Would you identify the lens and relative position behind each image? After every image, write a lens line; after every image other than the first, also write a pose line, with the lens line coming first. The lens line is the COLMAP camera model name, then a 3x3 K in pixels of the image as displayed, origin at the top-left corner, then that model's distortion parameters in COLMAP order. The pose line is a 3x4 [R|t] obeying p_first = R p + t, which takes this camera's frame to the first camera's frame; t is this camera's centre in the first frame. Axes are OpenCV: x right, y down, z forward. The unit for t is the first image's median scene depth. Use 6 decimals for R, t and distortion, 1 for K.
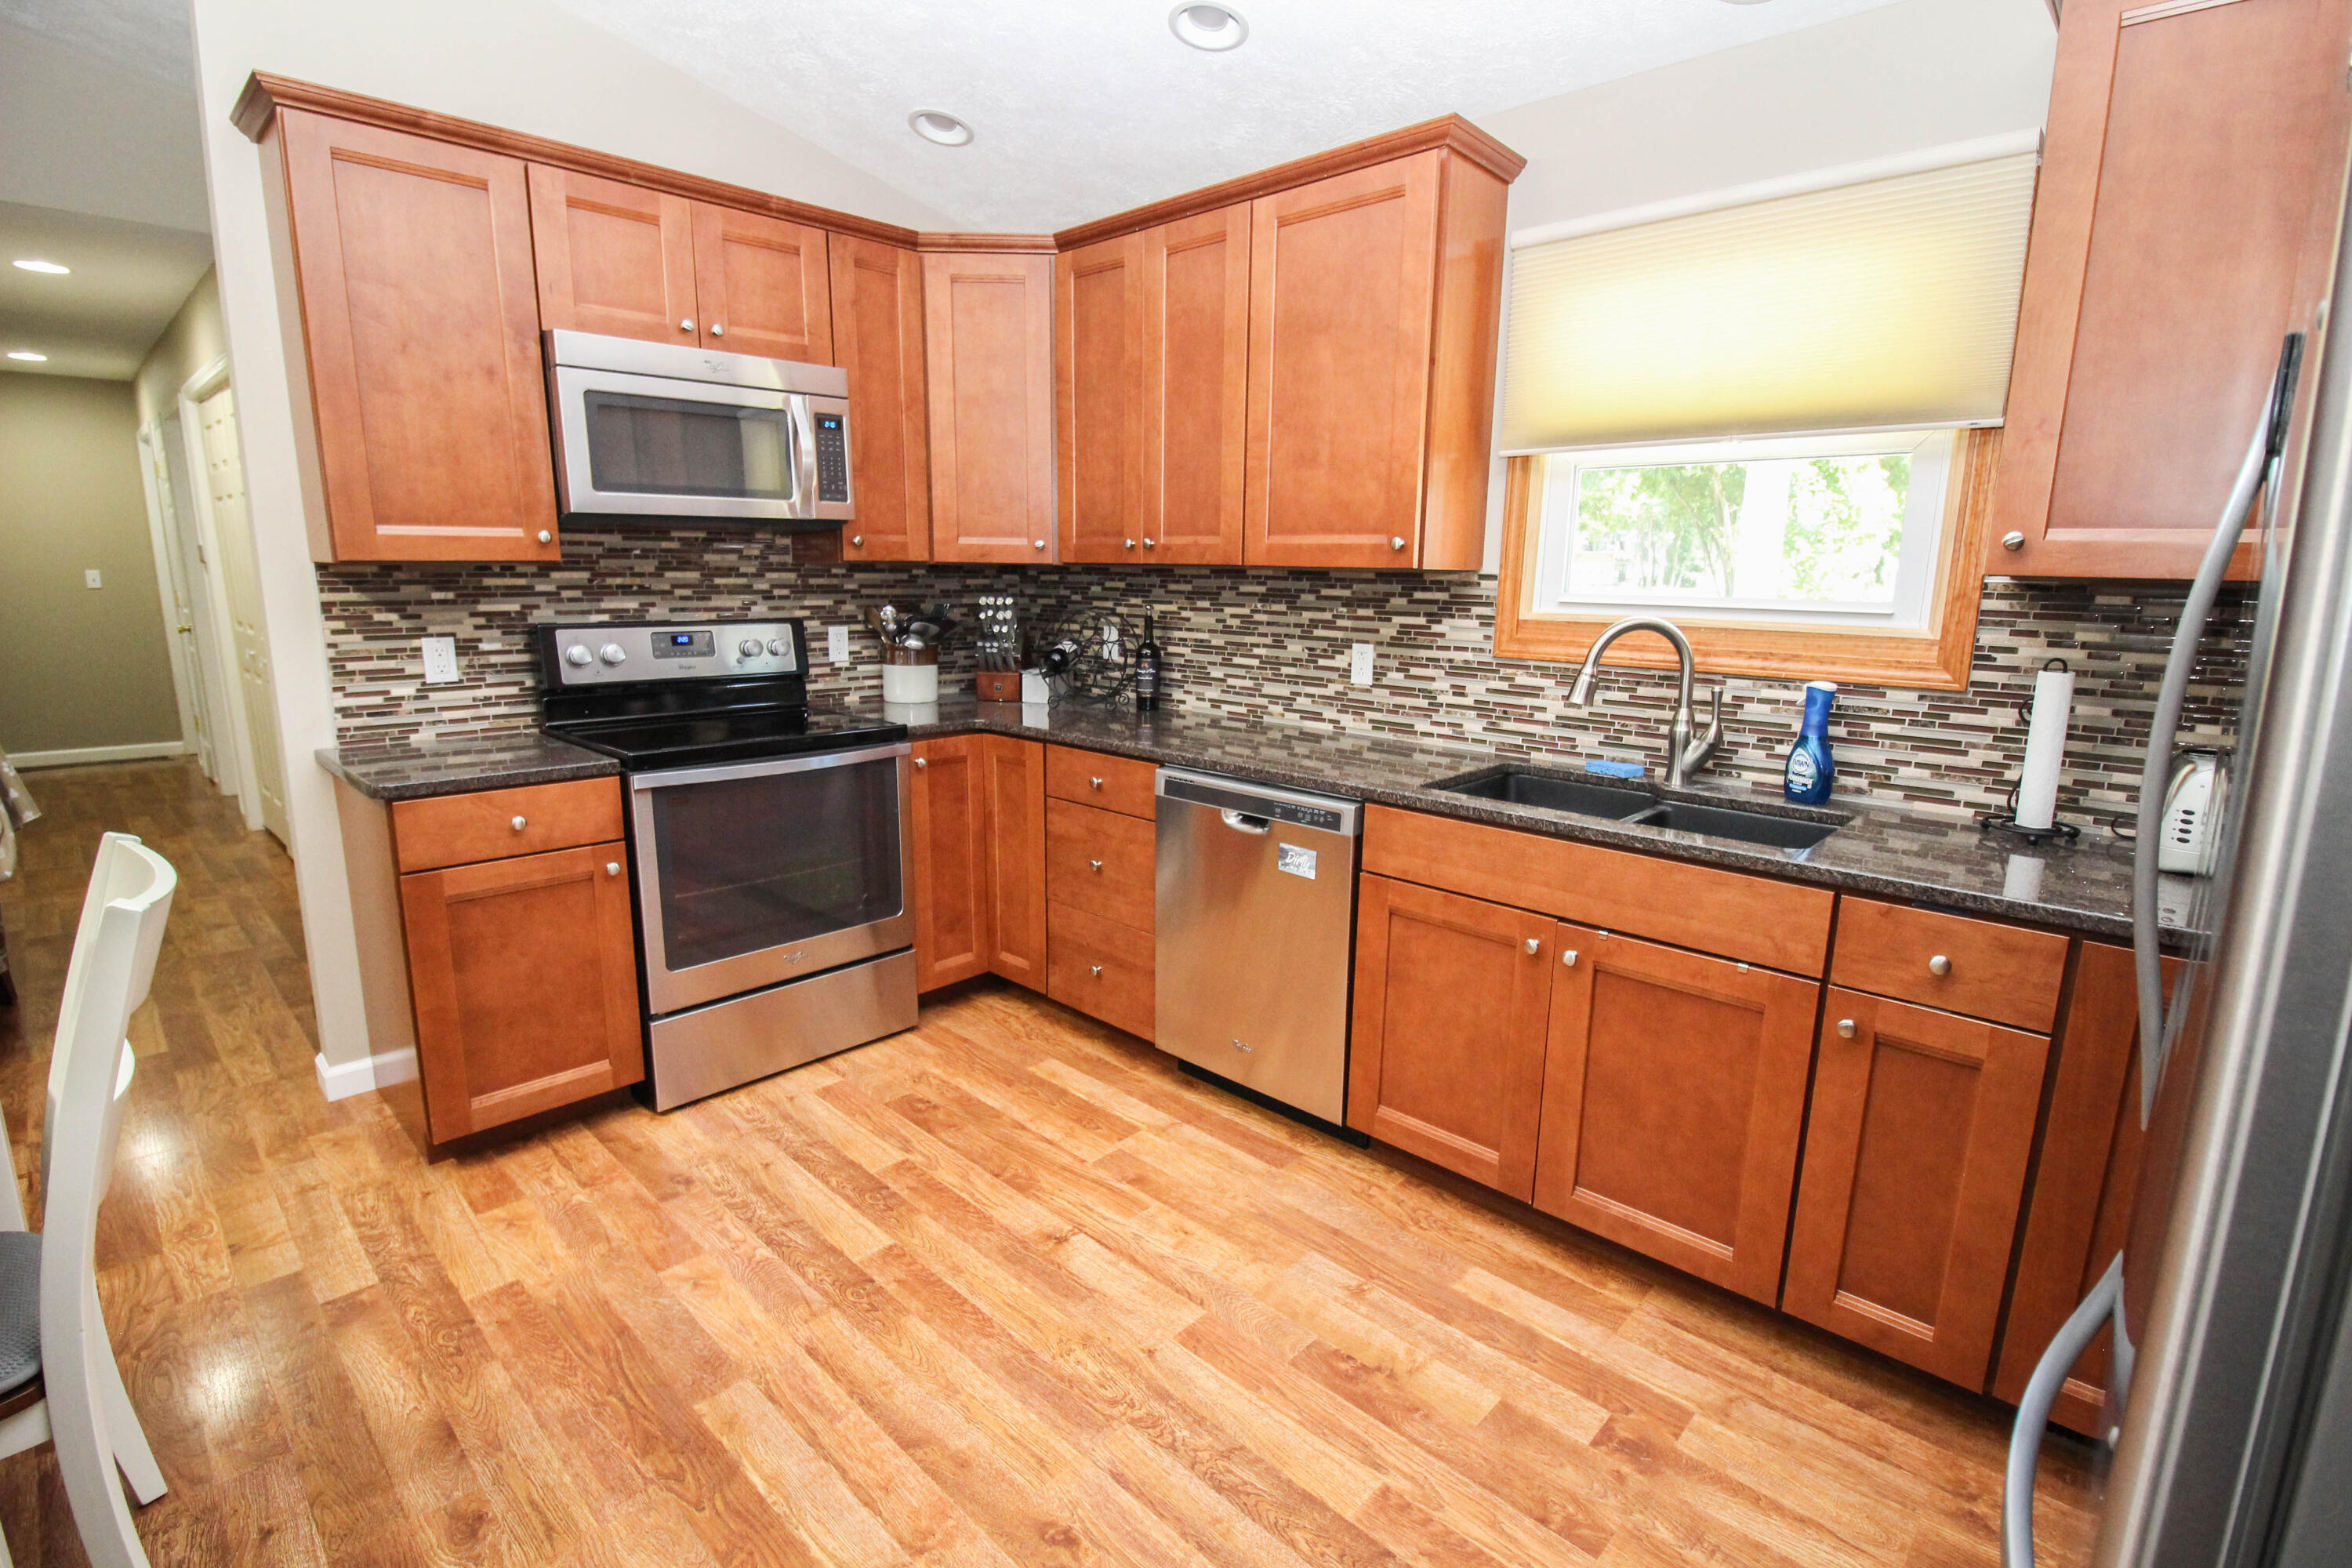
lens RADIAL K [[1094.7, 0, 1169.9], [0, 1094.7, 779.3], [0, 0, 1]] dist [-0.006198, -0.006040]
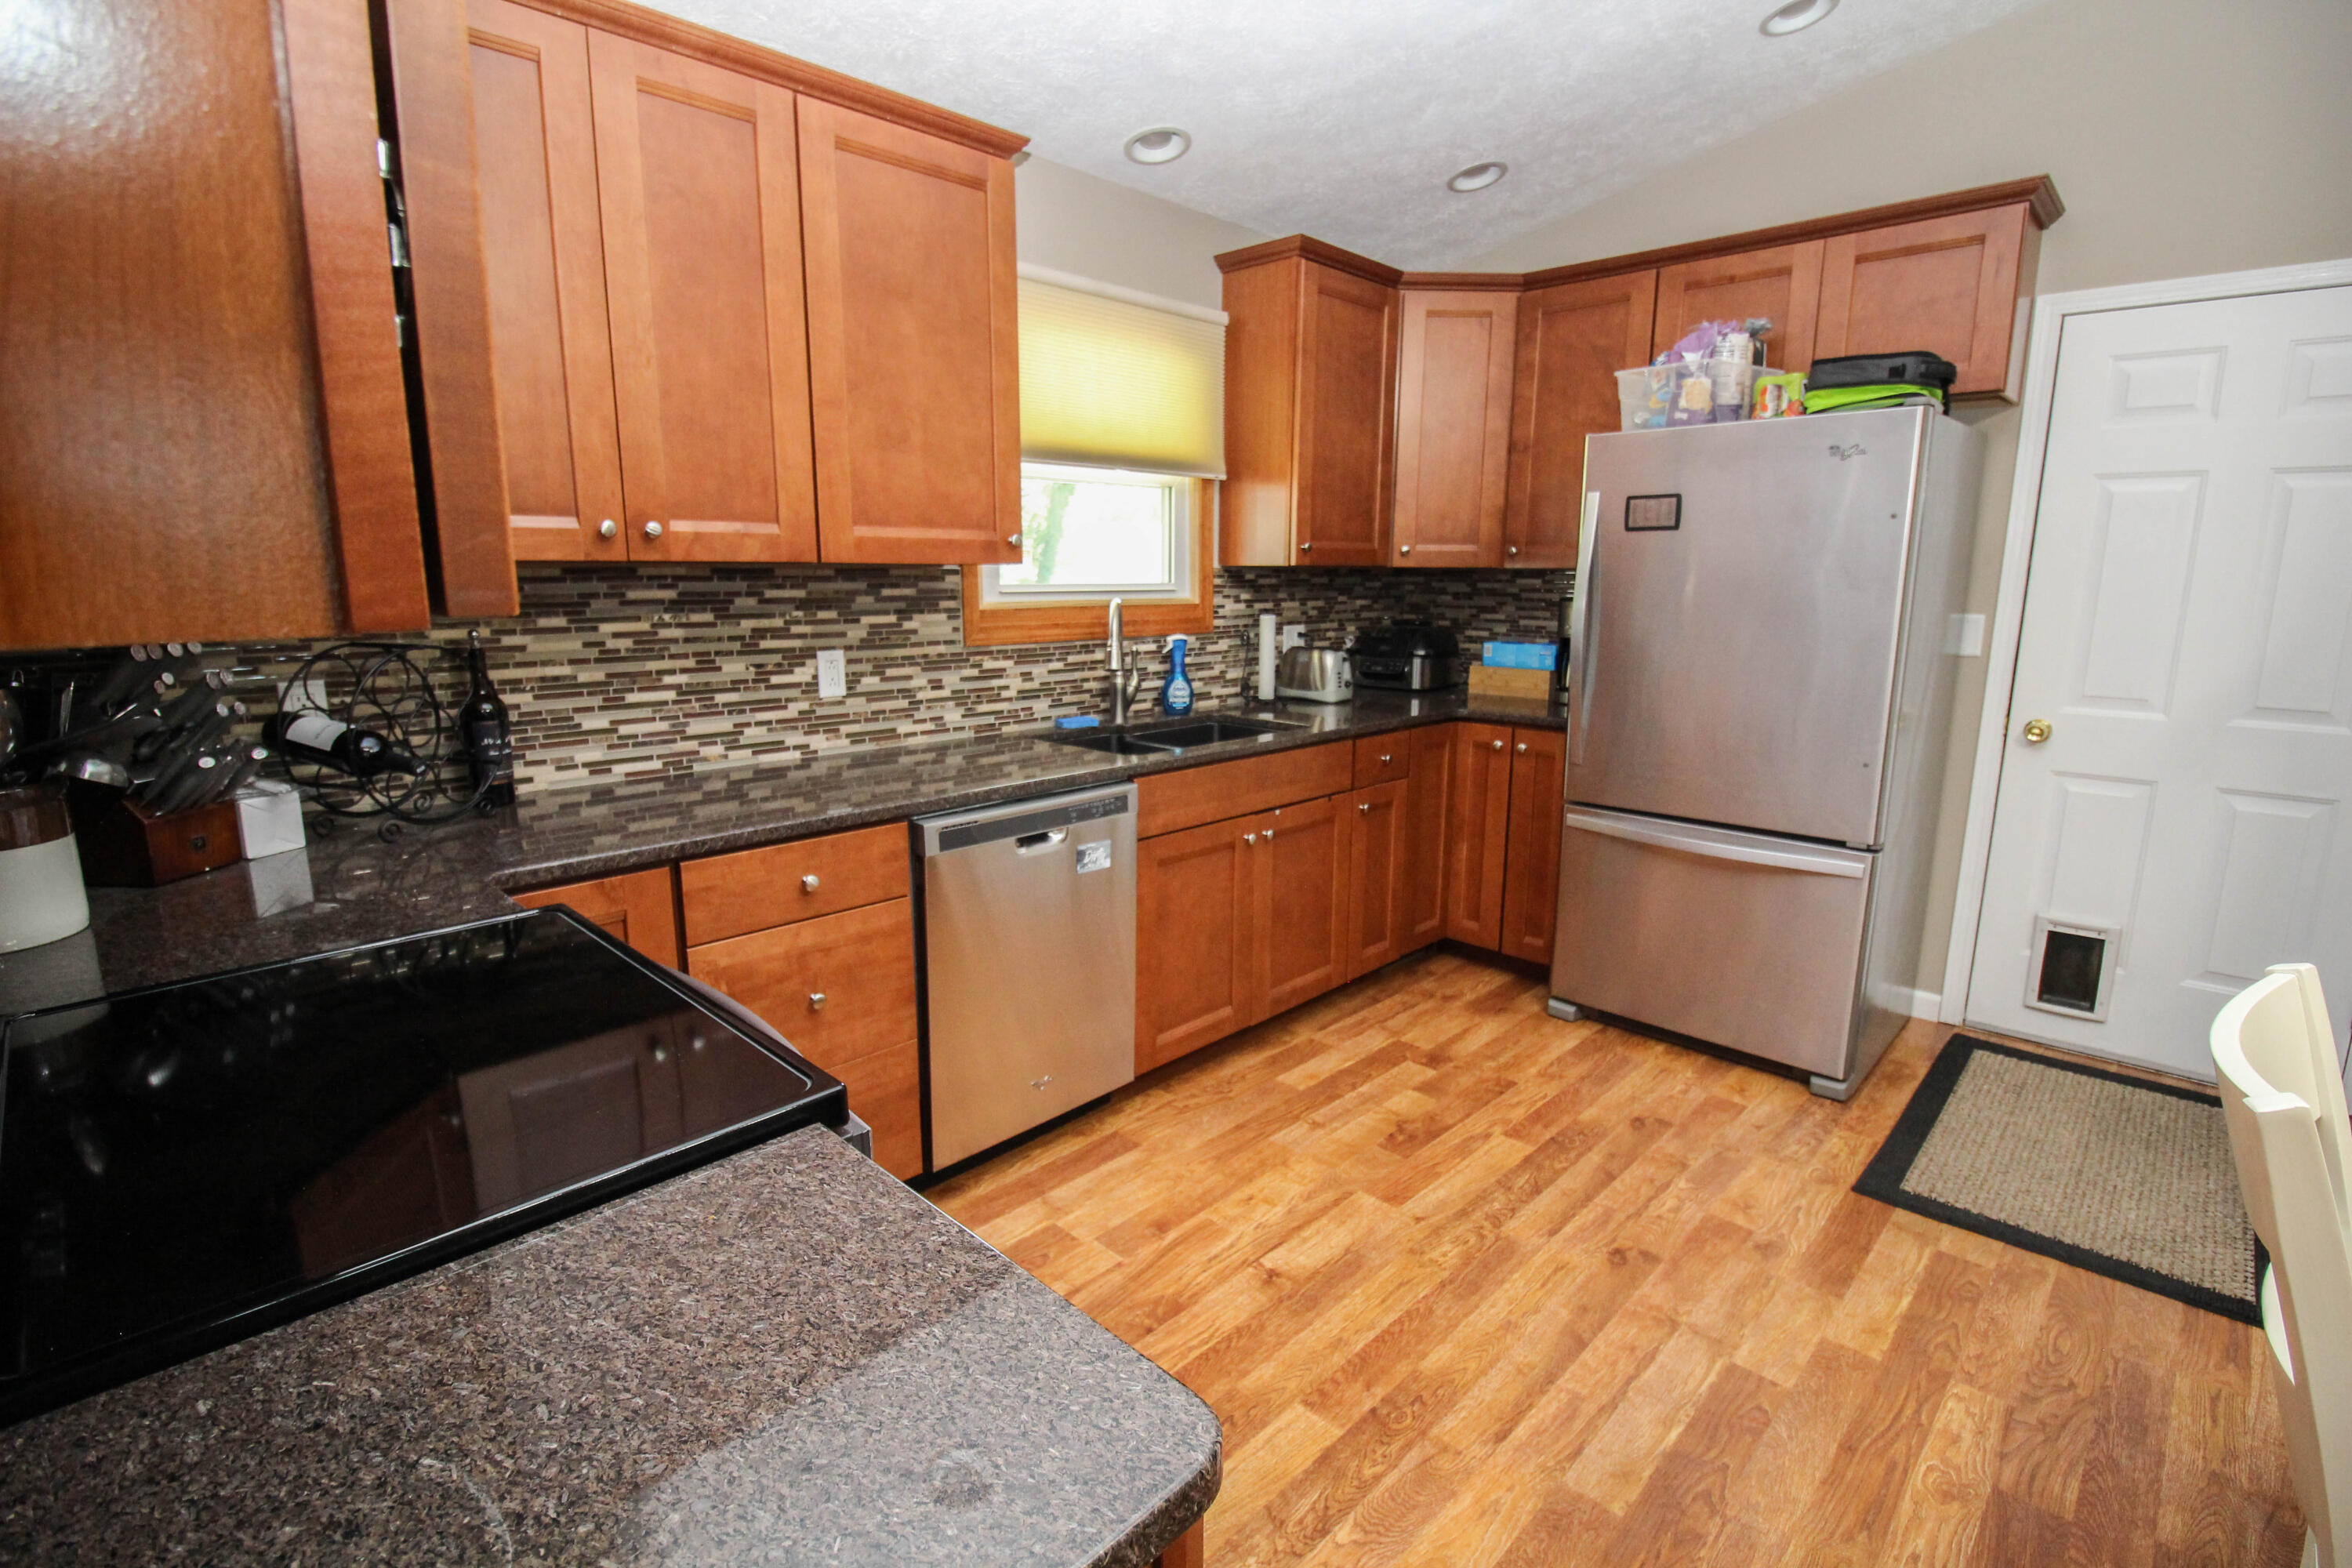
lens RADIAL K [[1094.7, 0, 1173.2], [0, 1094.7, 774.8], [0, 0, 1]] dist [-0.006198, -0.006040]
pose [[0.009909, -0.200601, 0.979623, -0.794522], [0.187147, 0.962733, 0.195249, -0.168147], [-0.982282, 0.181399, 0.047081, 0.805495]]
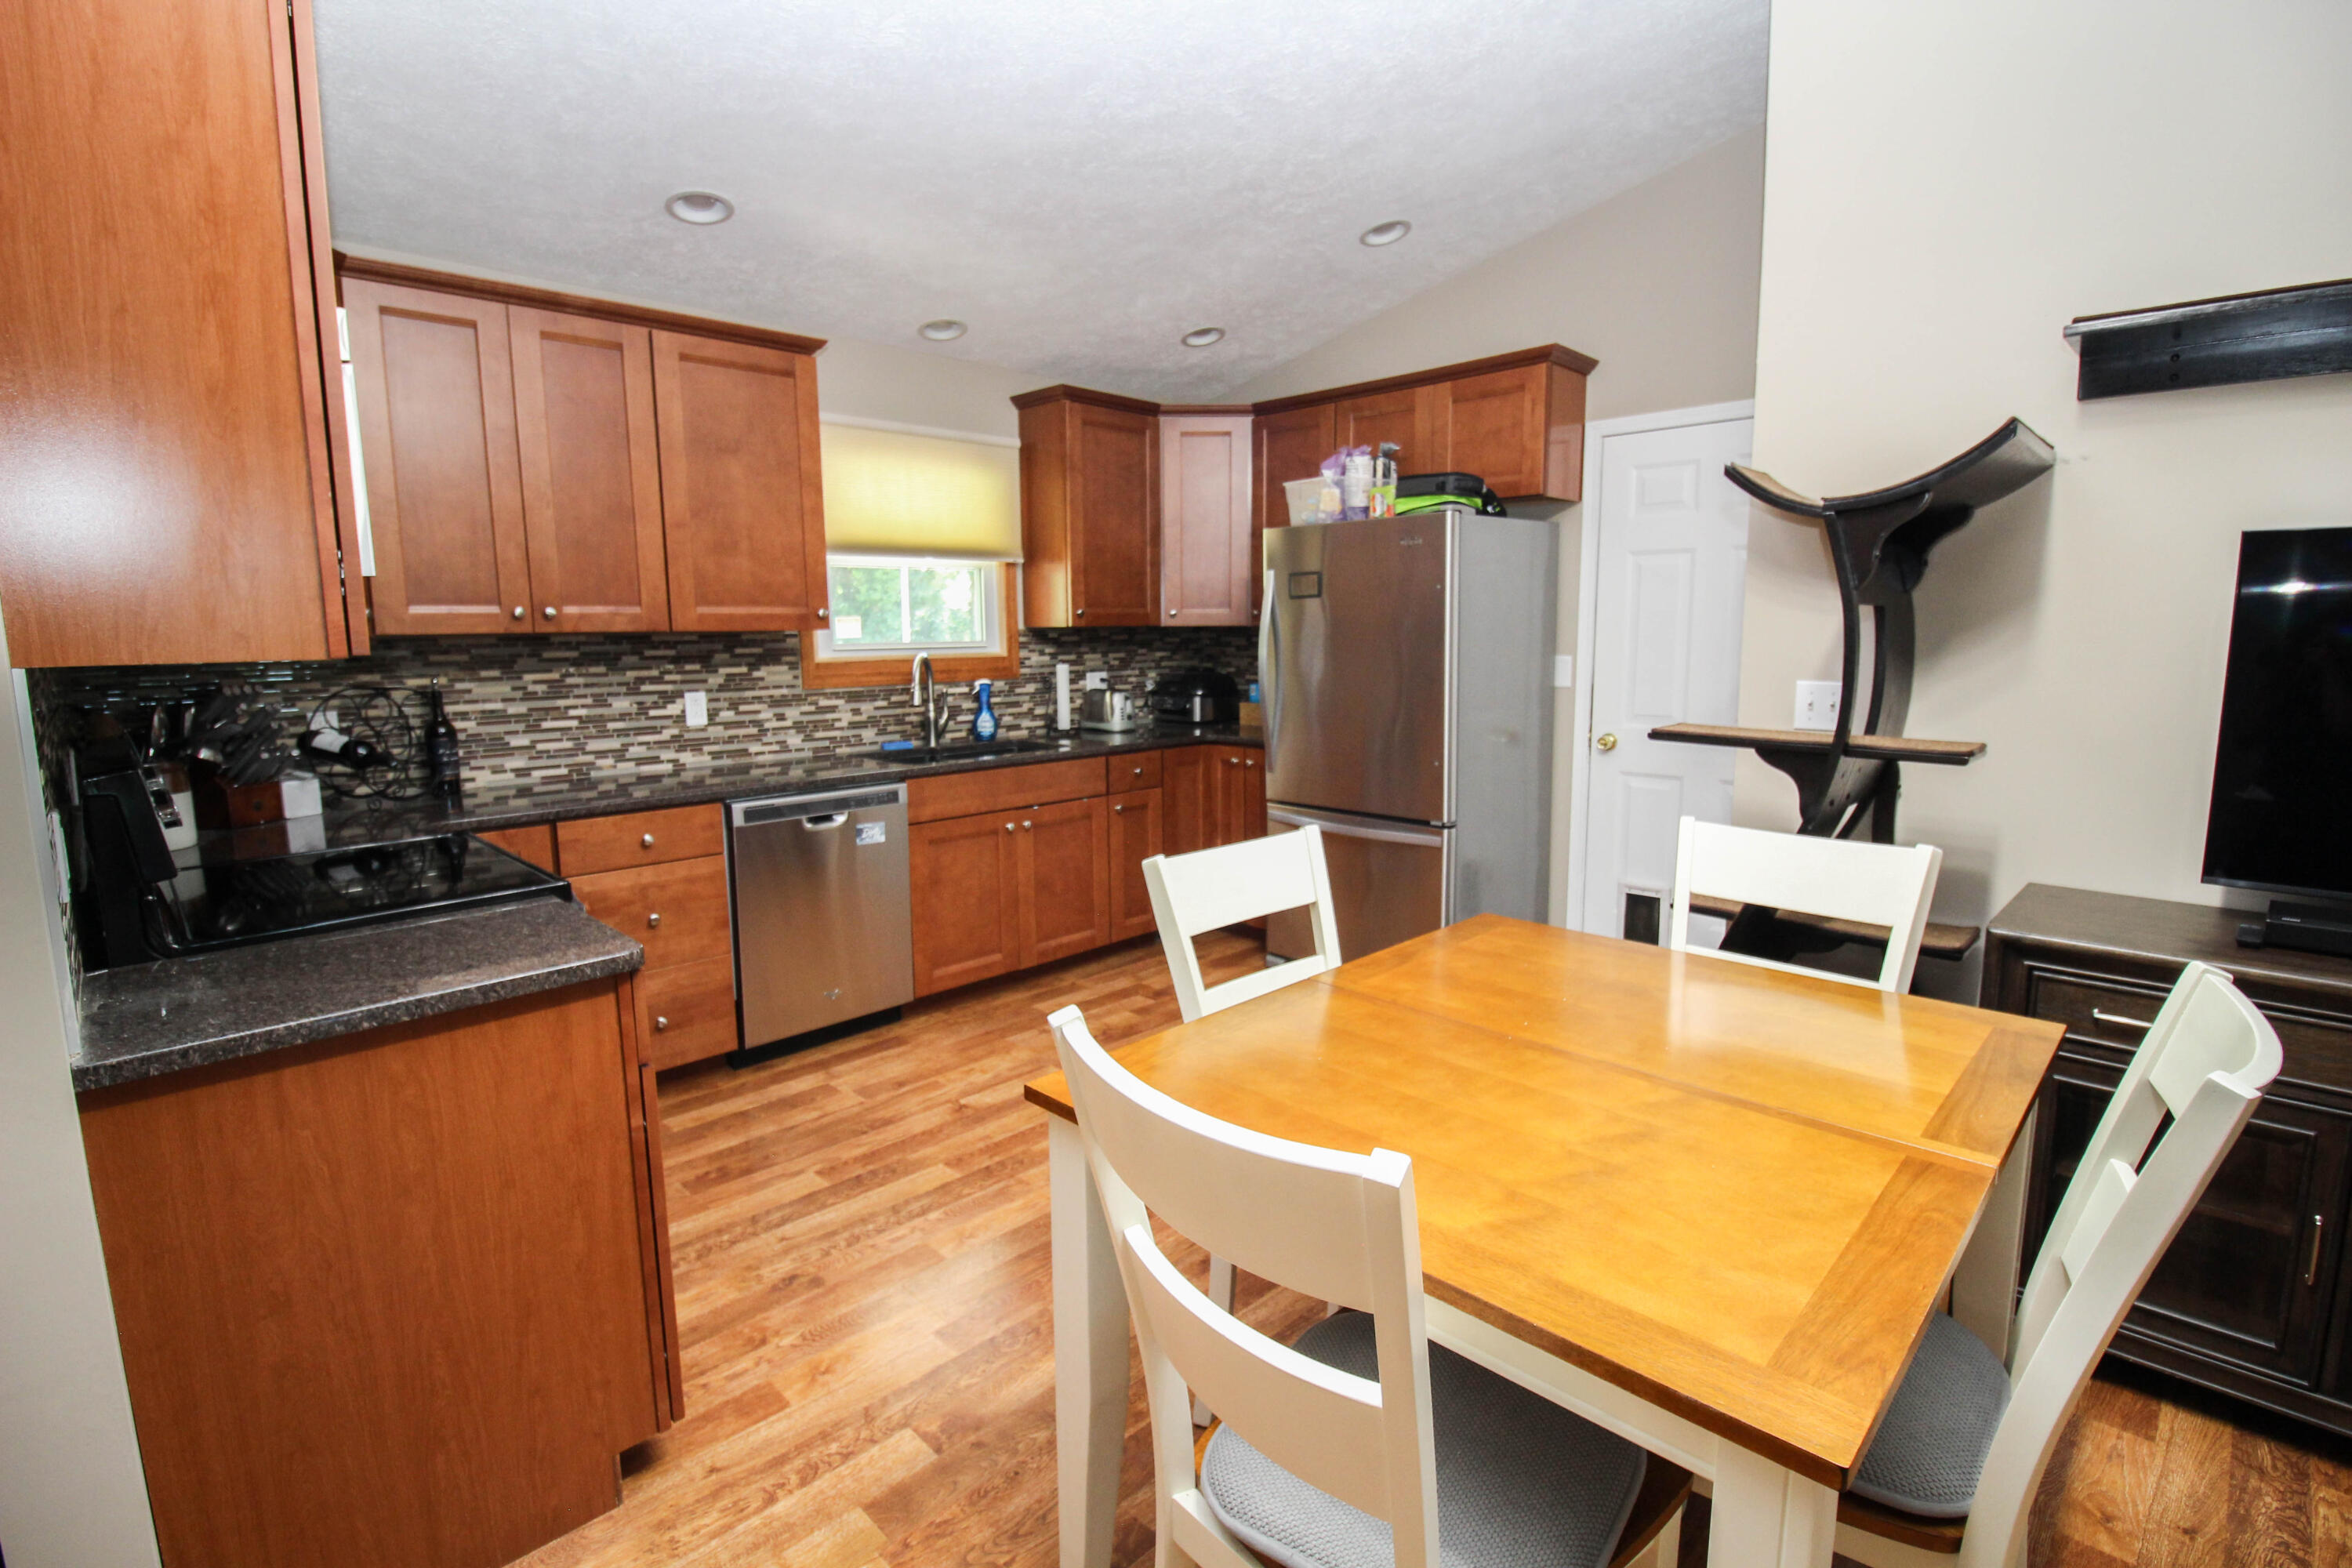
lens RADIAL K [[1094.7, 0, 1176.8], [0, 1094.7, 774.7], [0, 0, 1]] dist [-0.006198, -0.006040]
pose [[0.018485, -0.150989, 0.988363, -1.190347], [0.200536, 0.969004, 0.144282, -0.117105], [-0.979512, 0.195535, 0.048190, 0.485756]]
